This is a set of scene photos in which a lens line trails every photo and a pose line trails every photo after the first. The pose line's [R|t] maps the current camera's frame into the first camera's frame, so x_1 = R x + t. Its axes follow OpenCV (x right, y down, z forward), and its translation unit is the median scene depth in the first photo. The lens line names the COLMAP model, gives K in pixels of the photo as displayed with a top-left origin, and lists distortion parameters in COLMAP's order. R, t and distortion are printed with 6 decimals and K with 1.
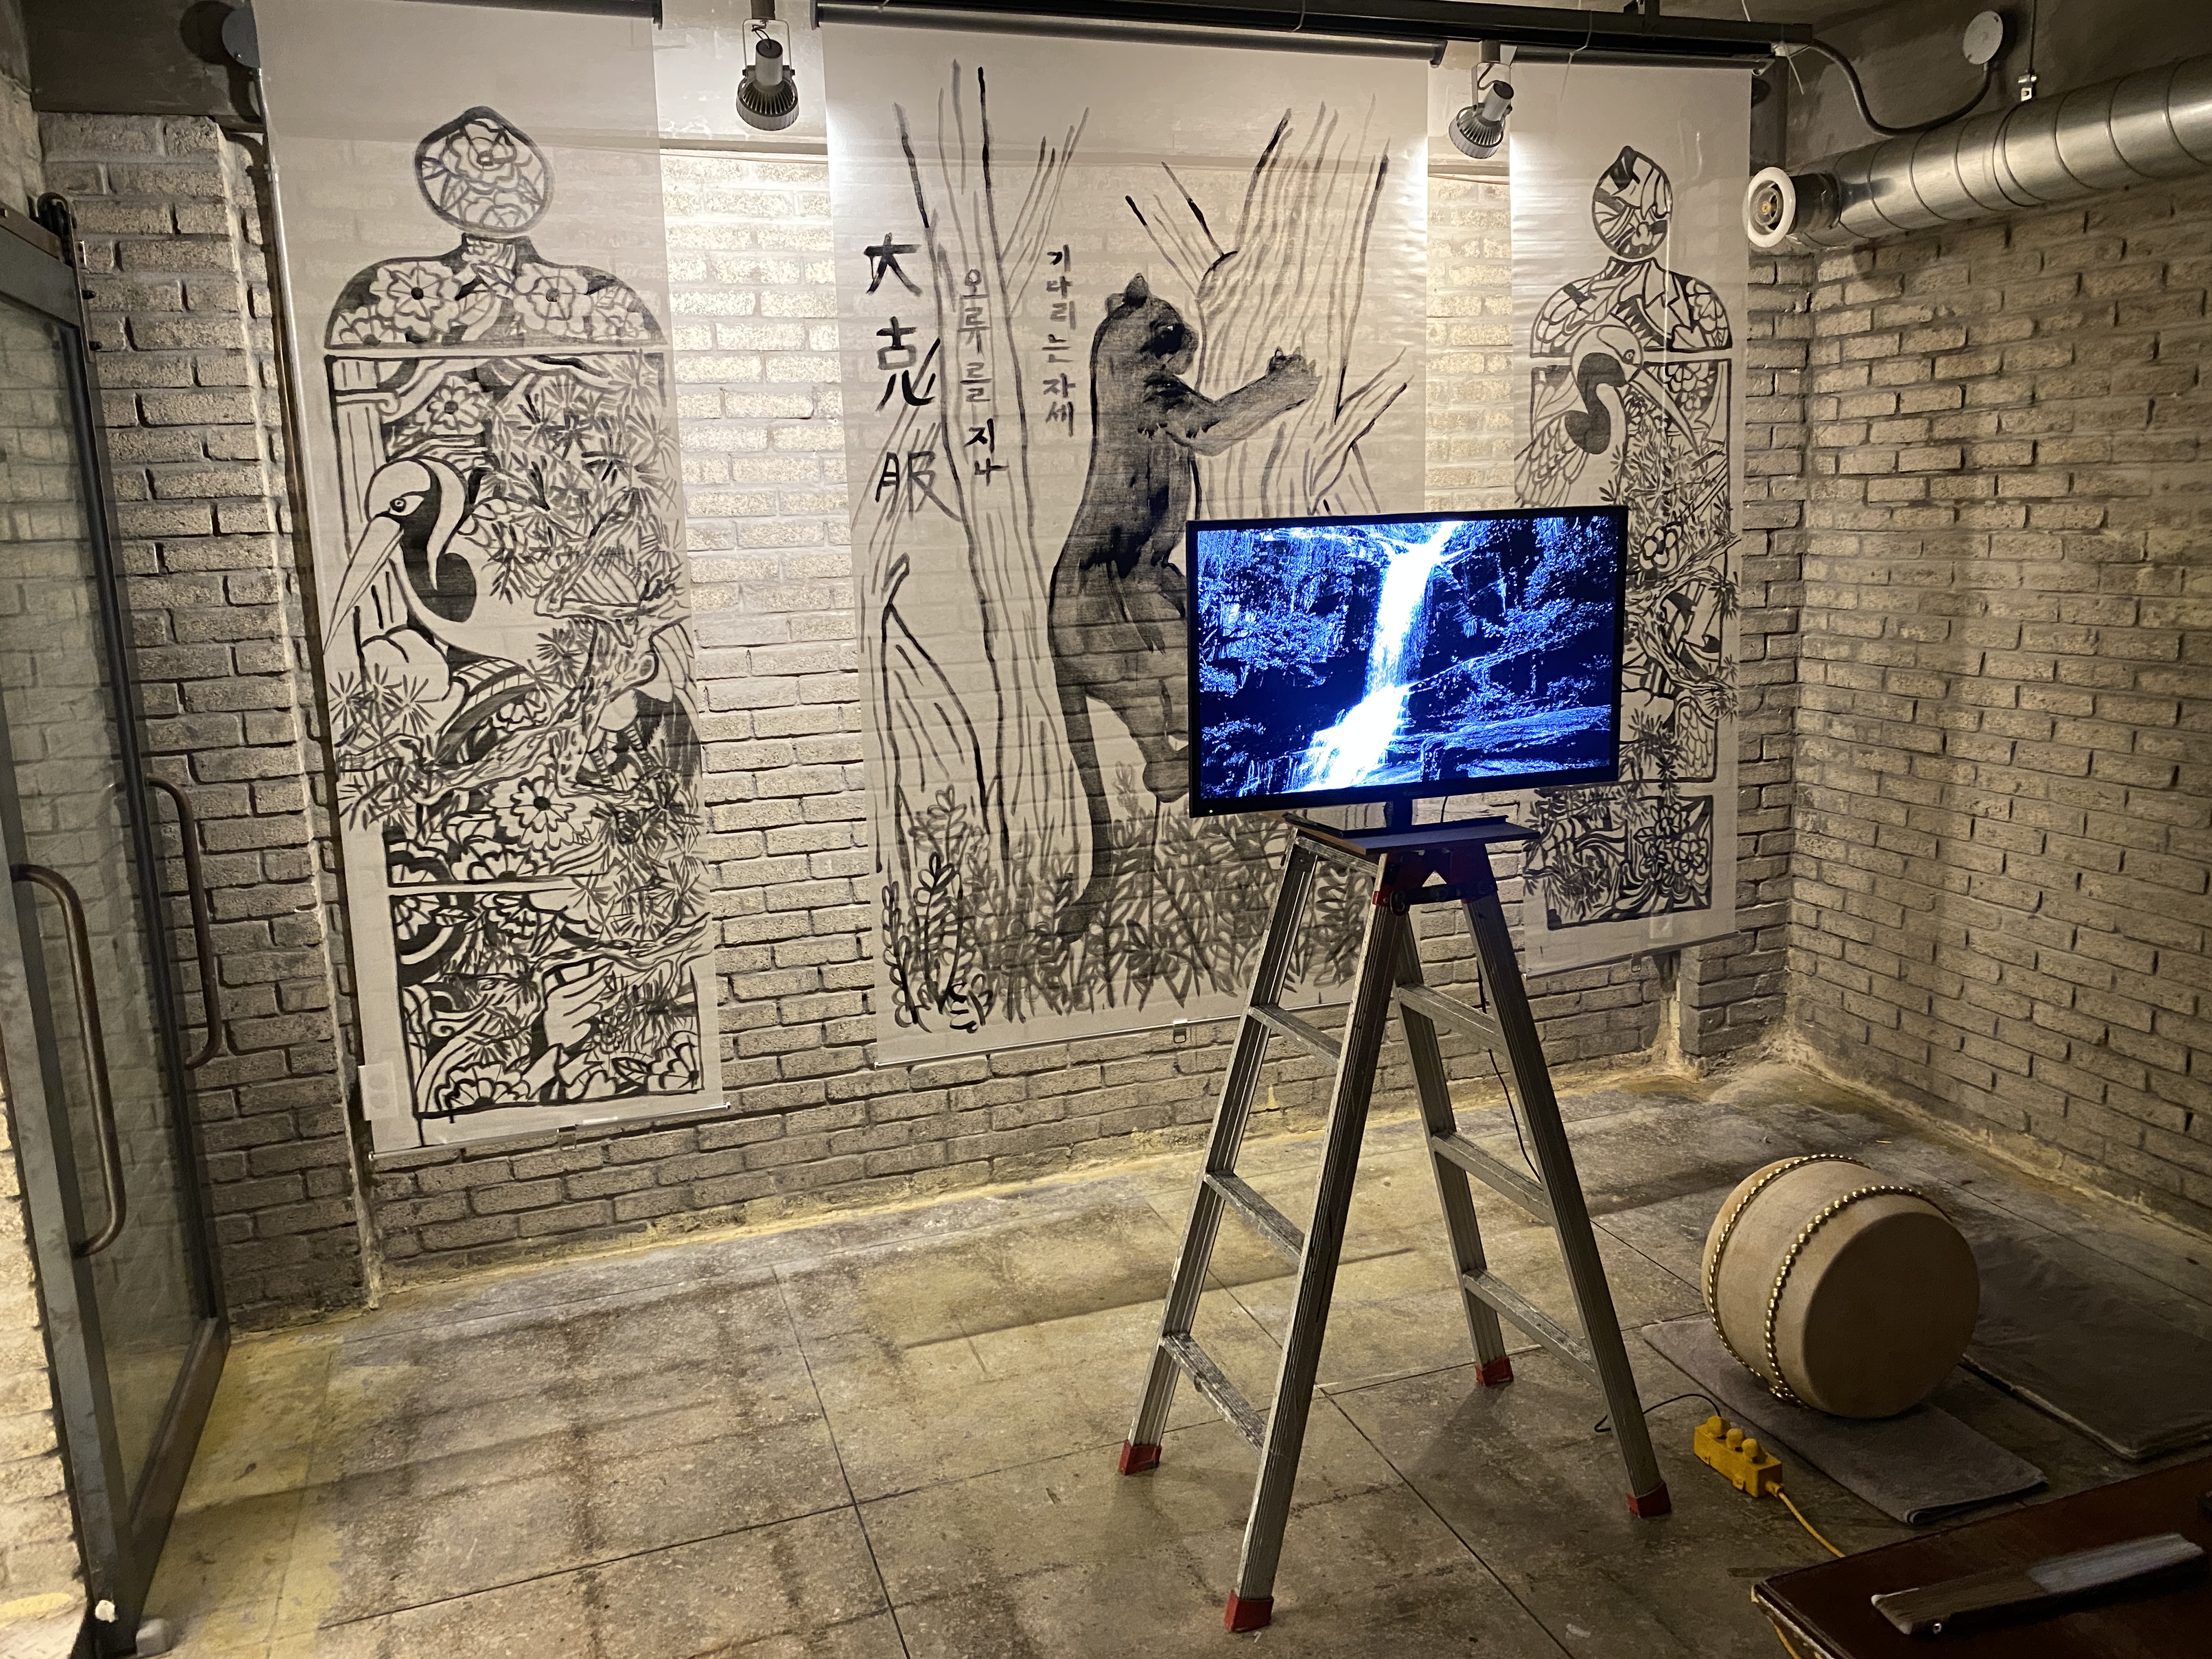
lens RADIAL K [[1681.7, 0, 1100.4], [0, 1681.7, 822.9], [0, 0, 1]] dist [-0.026441, 0.014234]
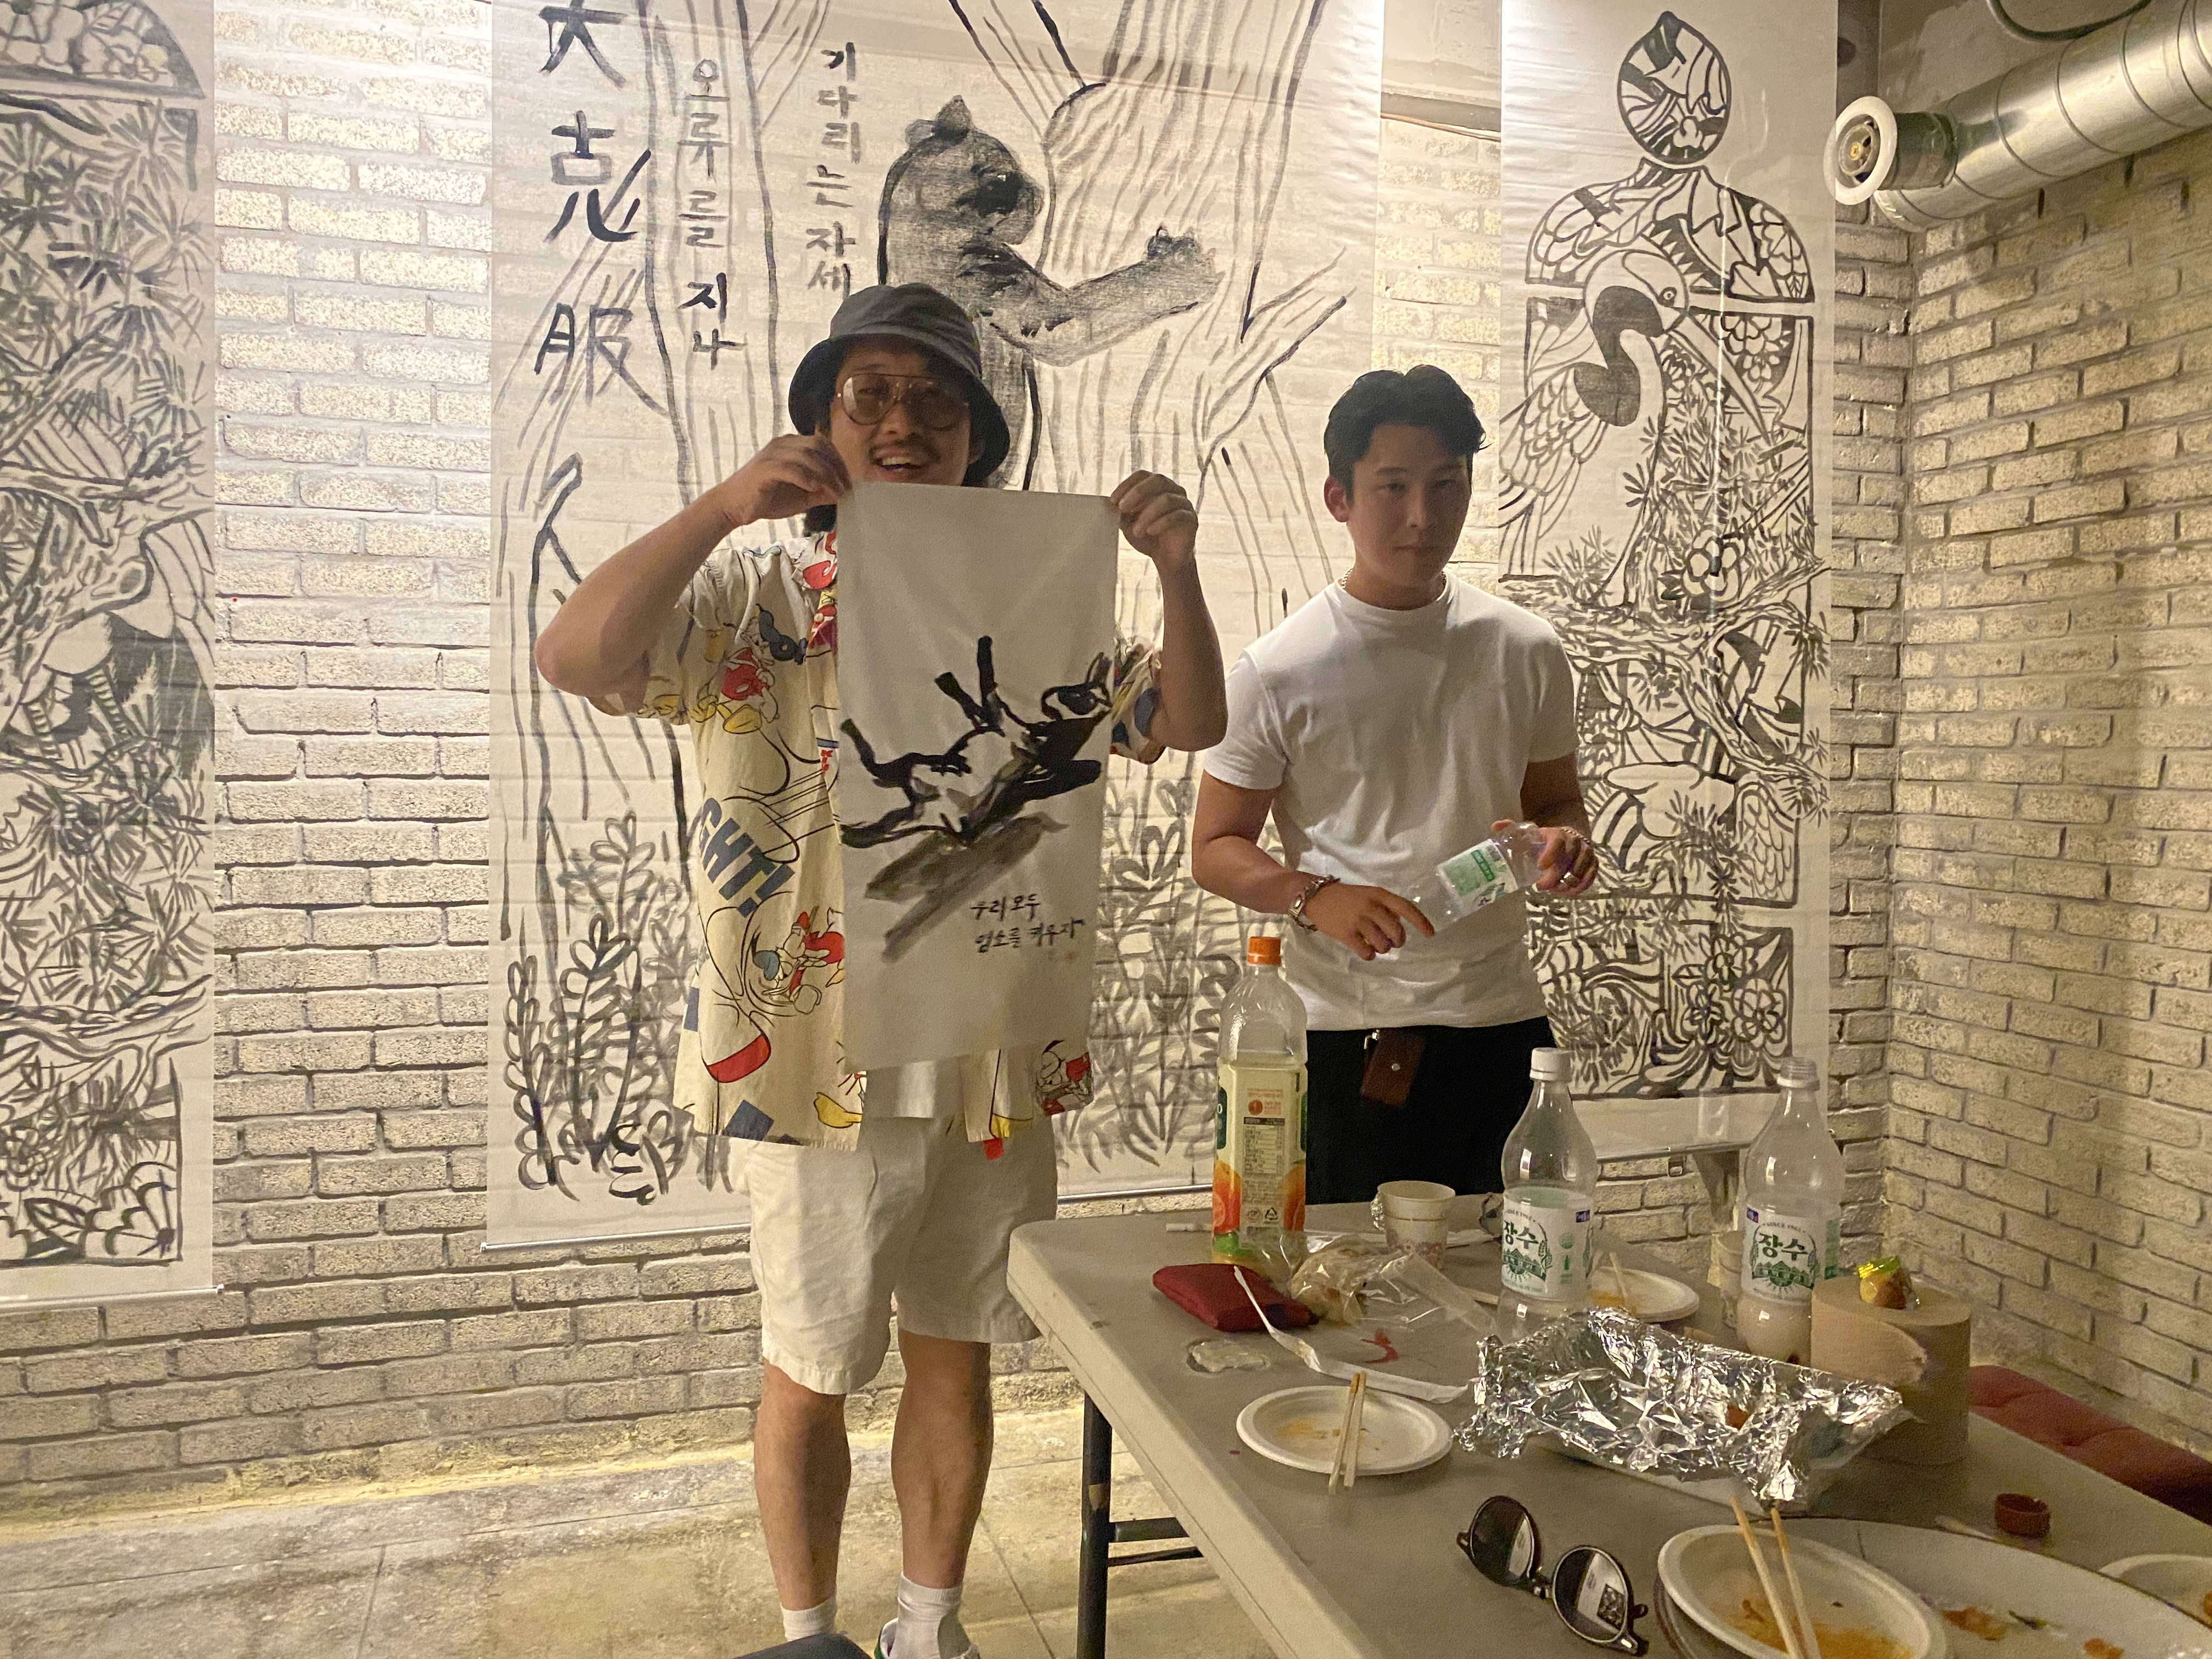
lens RADIAL K [[1681.7, 0, 1117.0], [0, 1681.7, 822.3], [0, 0, 1]] dist [-0.026441, 0.014234]
pose [[0.998443, 0.051188, -0.022188, 0.108550], [-0.053812, 0.988563, -0.140881, 0.058934], [0.014723, 0.141856, 0.989778, 0.324674]]
